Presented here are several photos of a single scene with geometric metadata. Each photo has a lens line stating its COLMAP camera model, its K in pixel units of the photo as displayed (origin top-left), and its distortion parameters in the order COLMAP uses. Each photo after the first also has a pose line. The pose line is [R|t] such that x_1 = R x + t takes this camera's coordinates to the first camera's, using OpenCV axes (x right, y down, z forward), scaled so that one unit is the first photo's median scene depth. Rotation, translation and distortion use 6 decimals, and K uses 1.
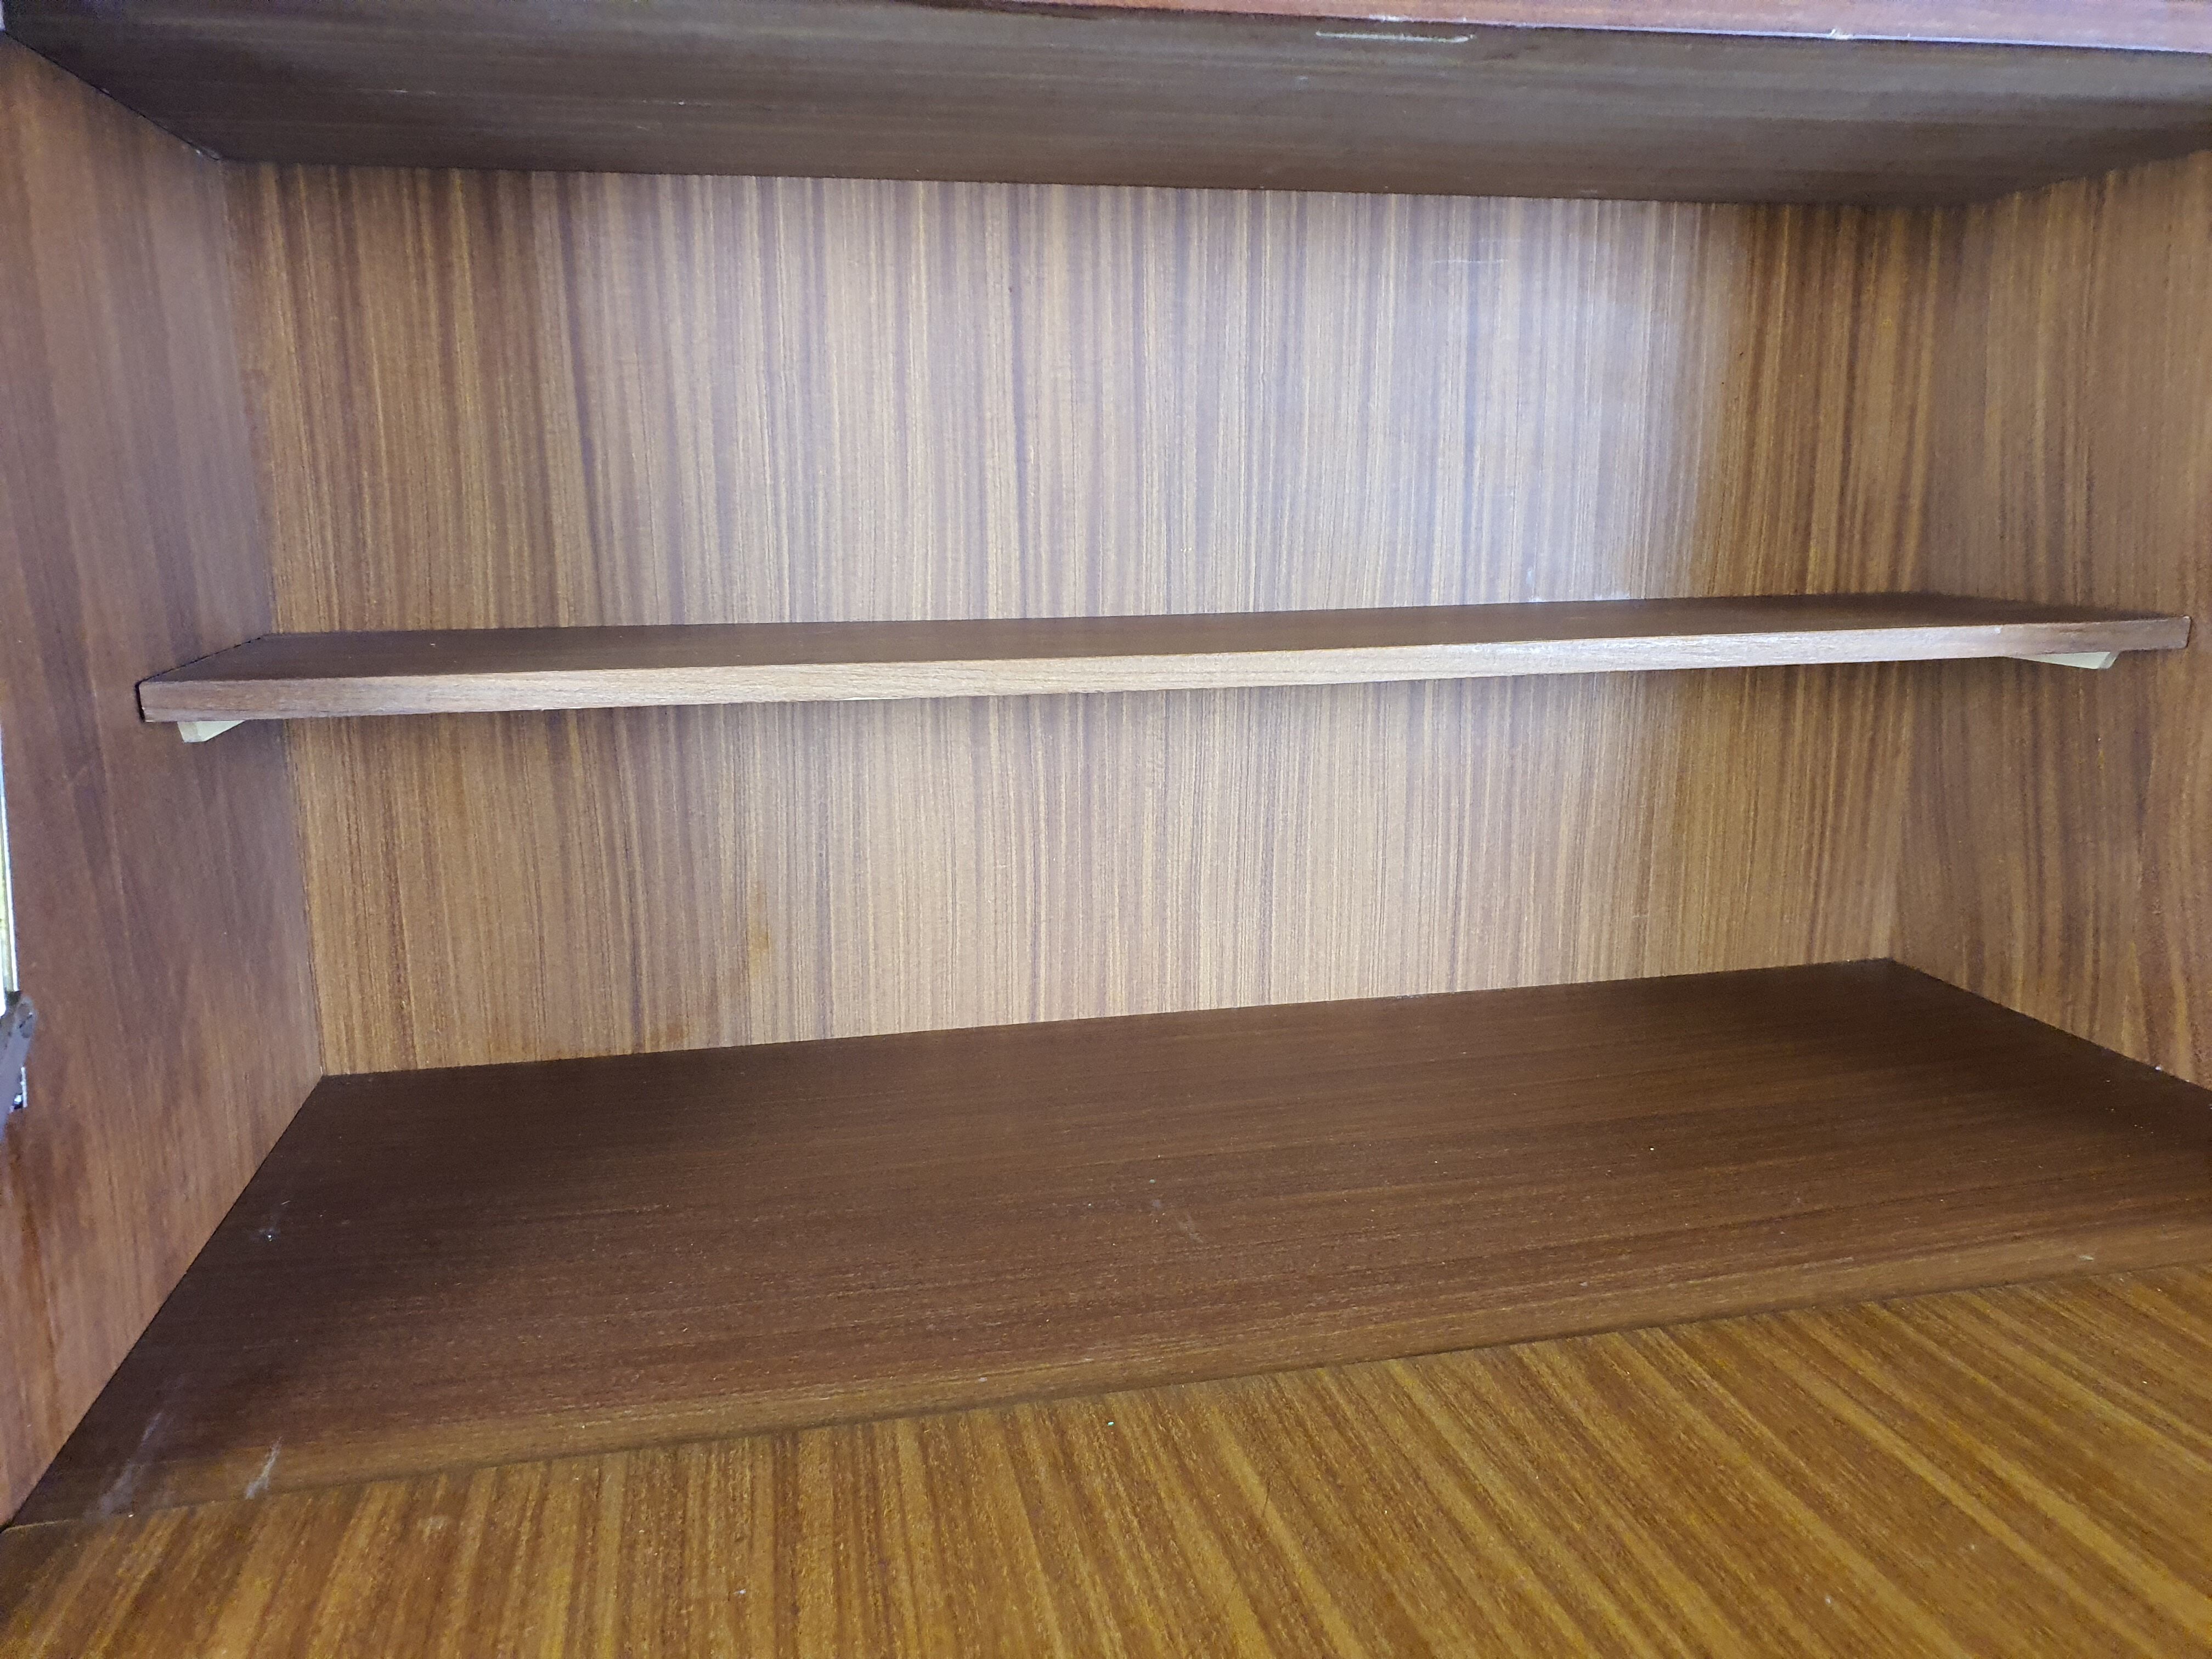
lens RADIAL K [[1725.1, 0, 1119.2], [0, 1725.1, 860.7], [0, 0, 1]] dist [0.009027, -0.001510]
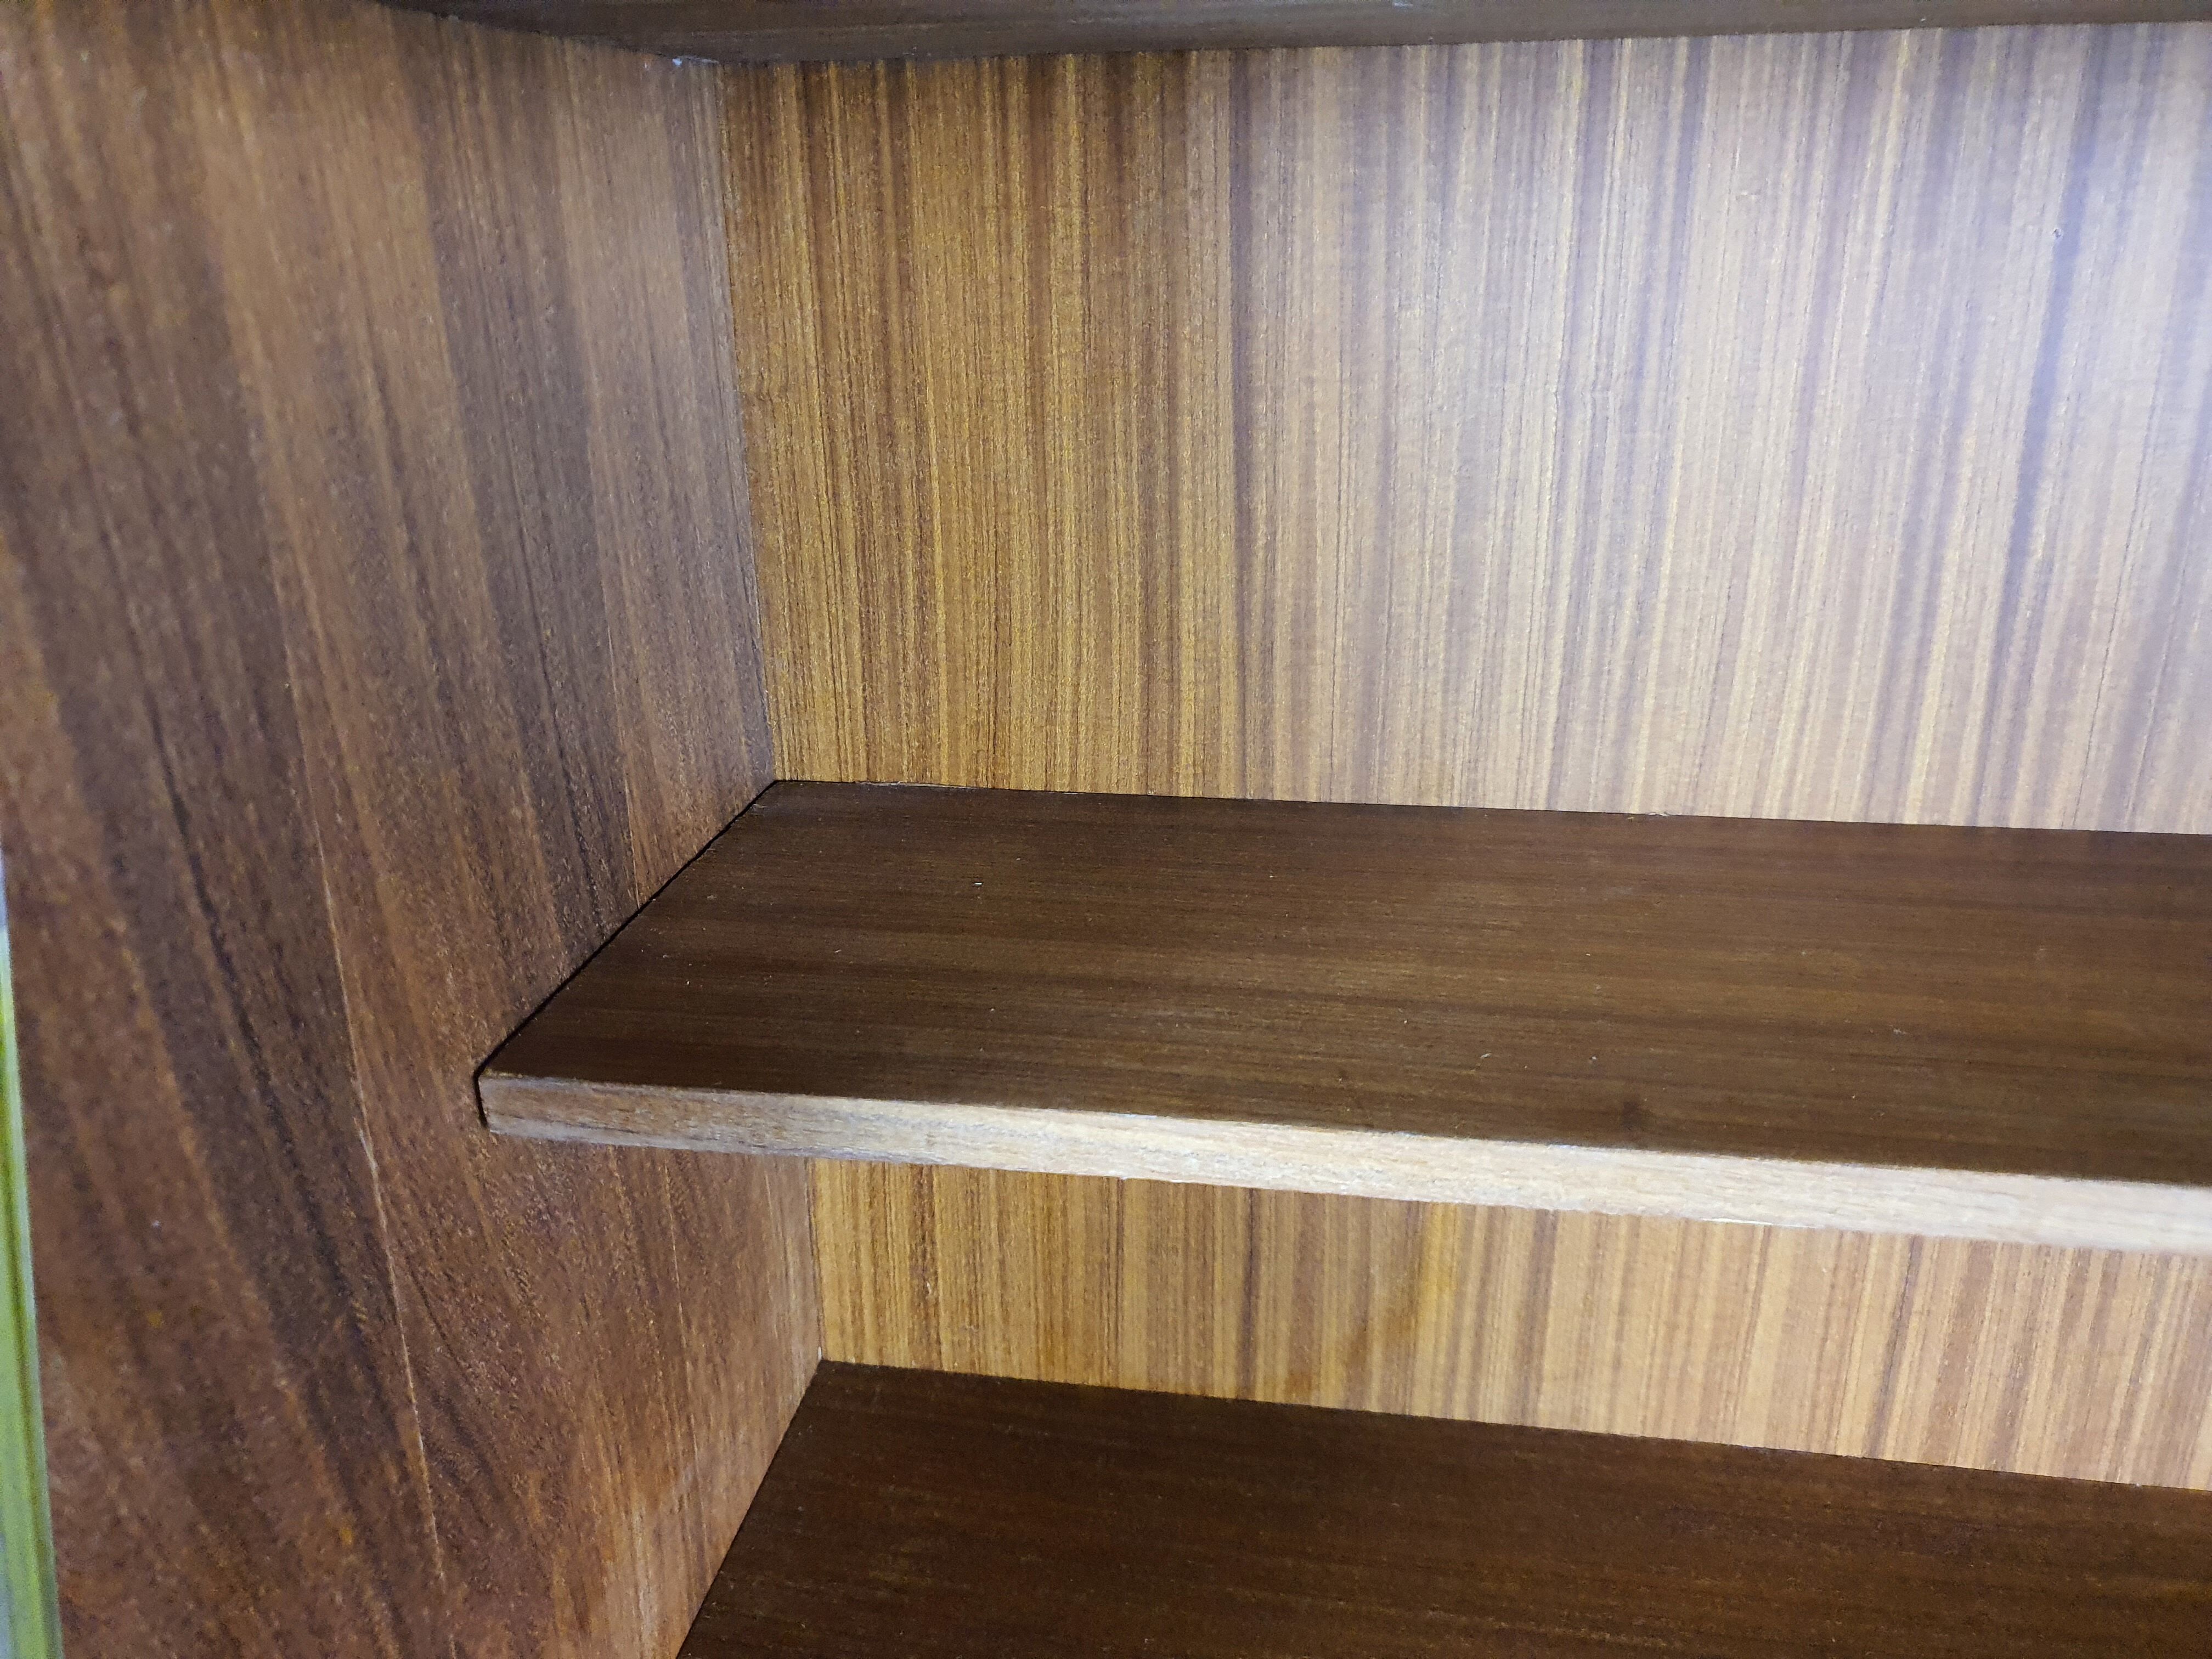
lens RADIAL K [[1787.6, 0, 1111.1], [0, 1787.6, 828.7], [0, 0, 1]] dist [0.006054, 0.009492]
pose [[0.933392, 0.117074, -0.339223, -0.124424], [-0.070892, 0.986814, 0.145510, -0.214576], [0.351786, -0.111769, 0.929384, 0.383316]]
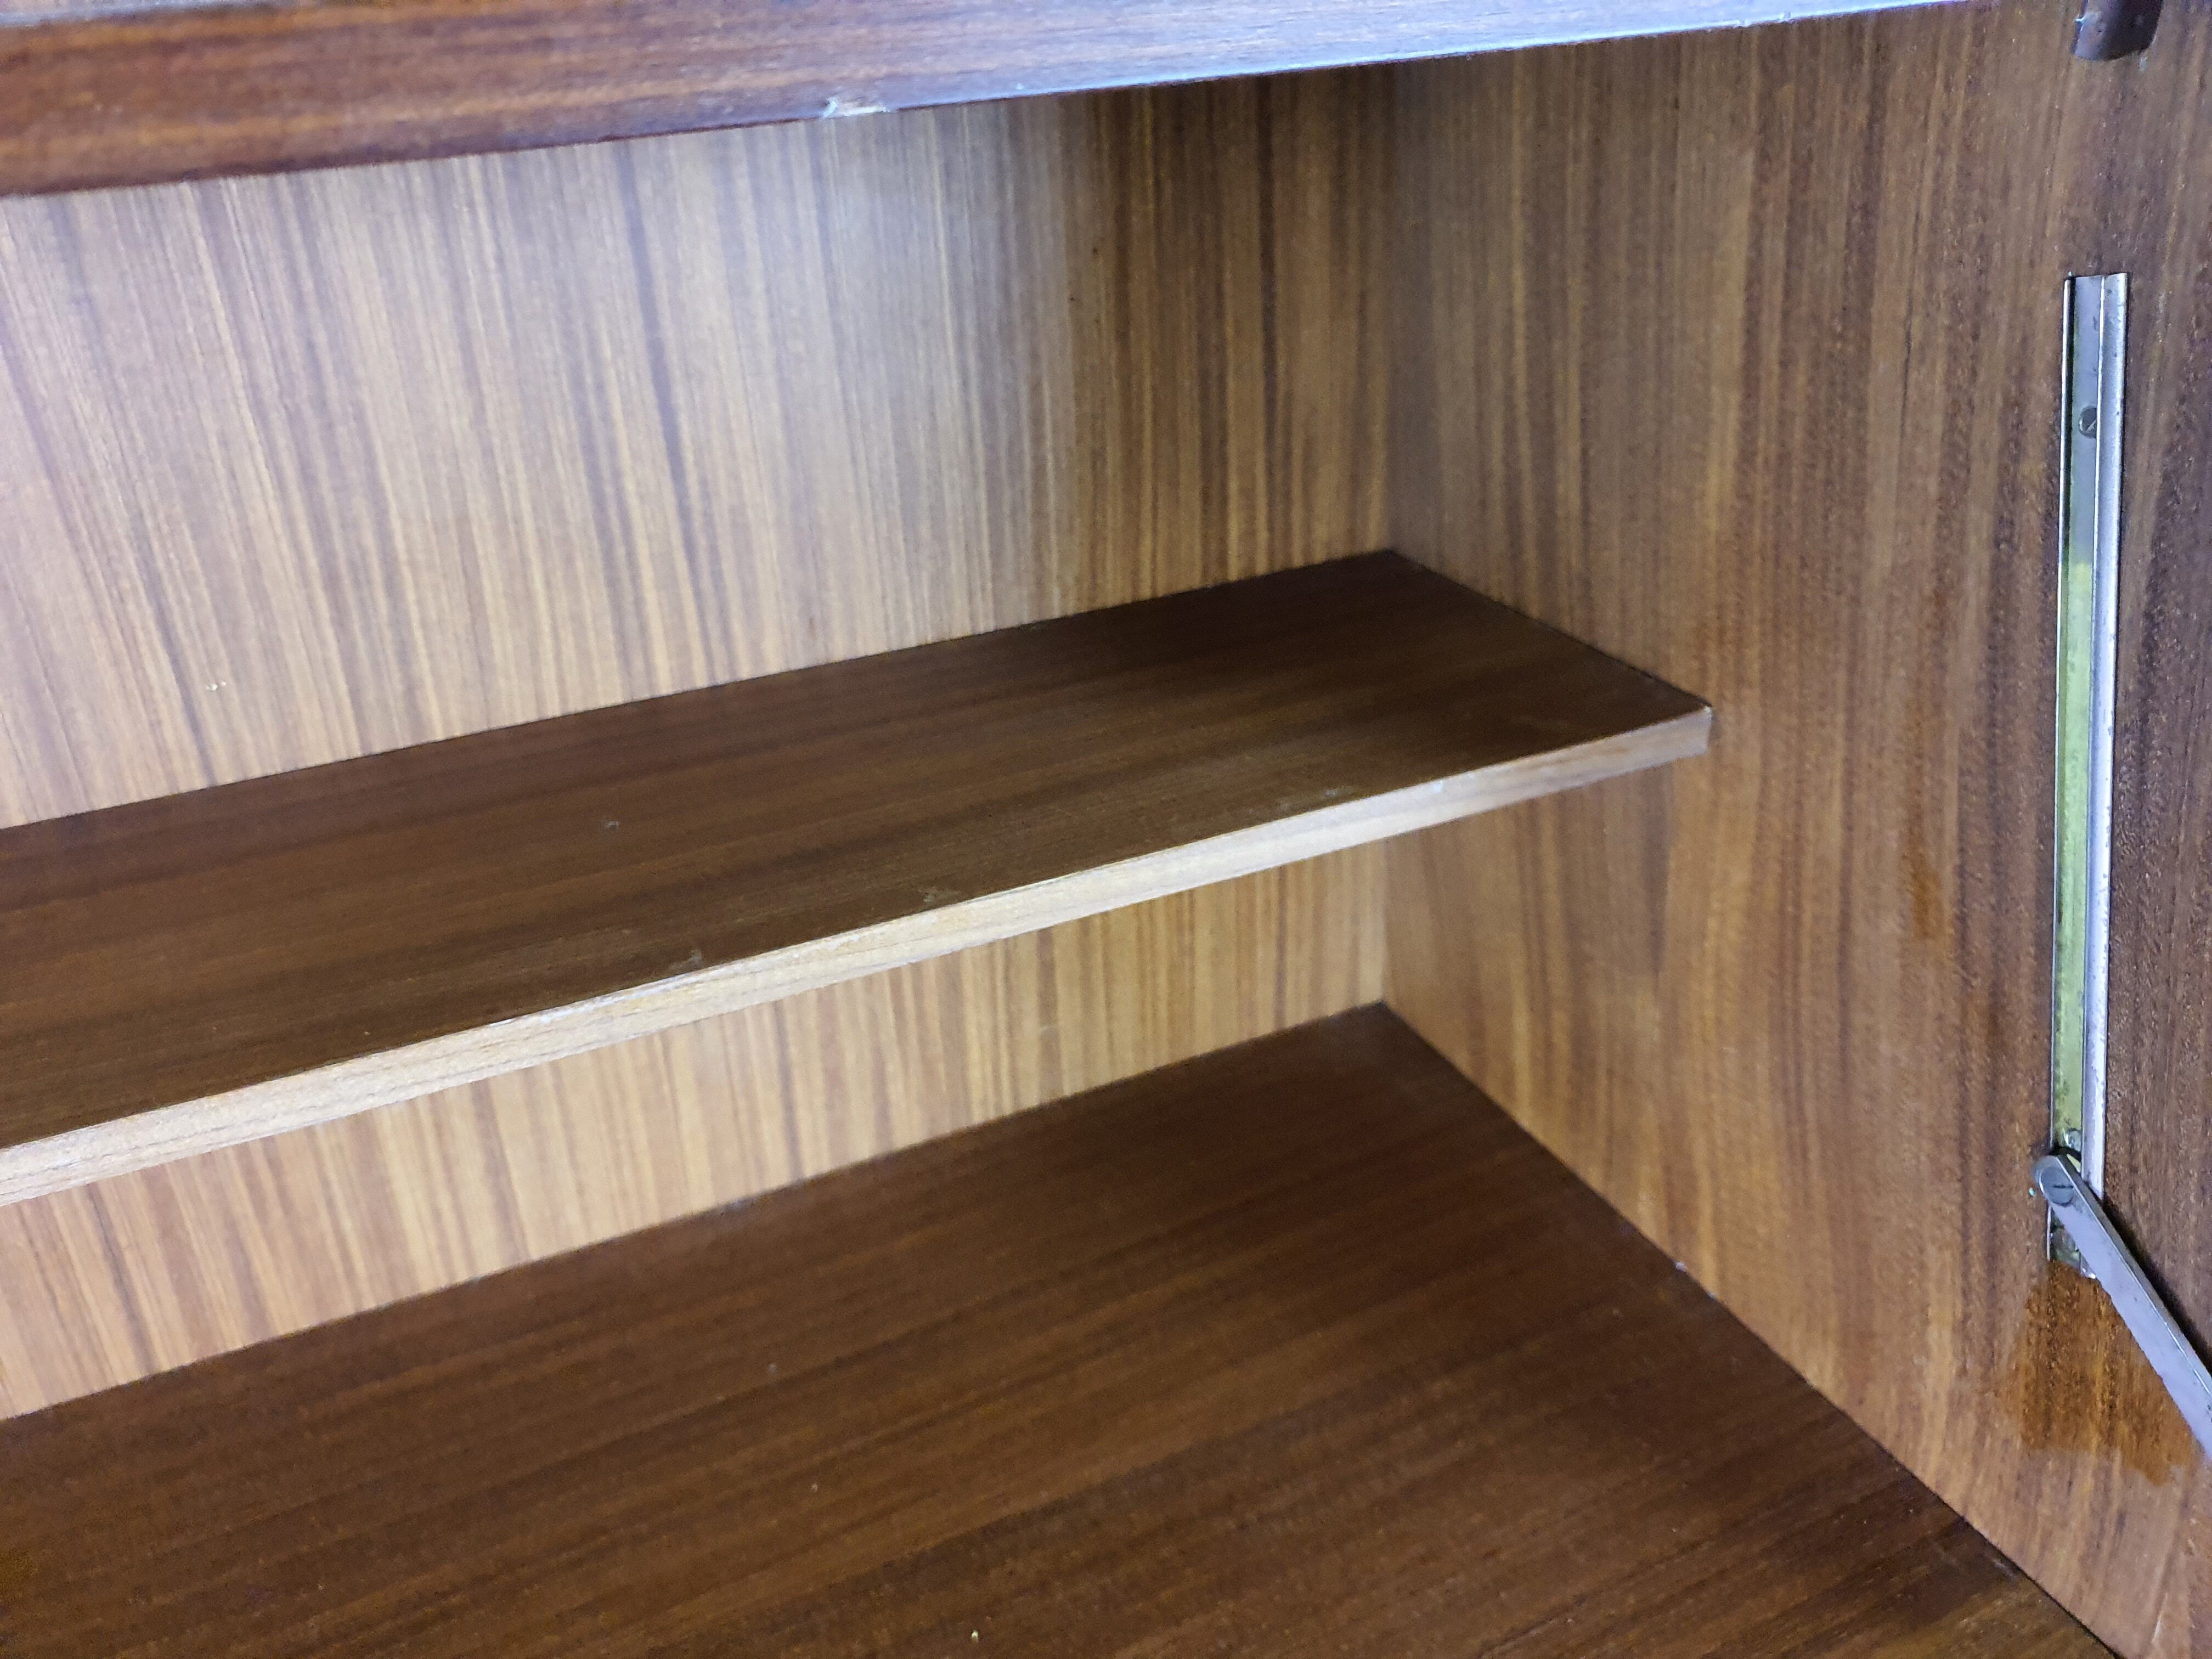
lens RADIAL K [[1762.9, 0, 1111.4], [0, 1762.9, 813.5], [0, 0, 1]] dist [0.020301, 0.005927]
pose [[0.978033, -0.131951, 0.161369, 0.255972], [0.087180, 0.962114, 0.258333, -0.288573], [-0.189342, -0.238590, 0.952483, 0.354222]]
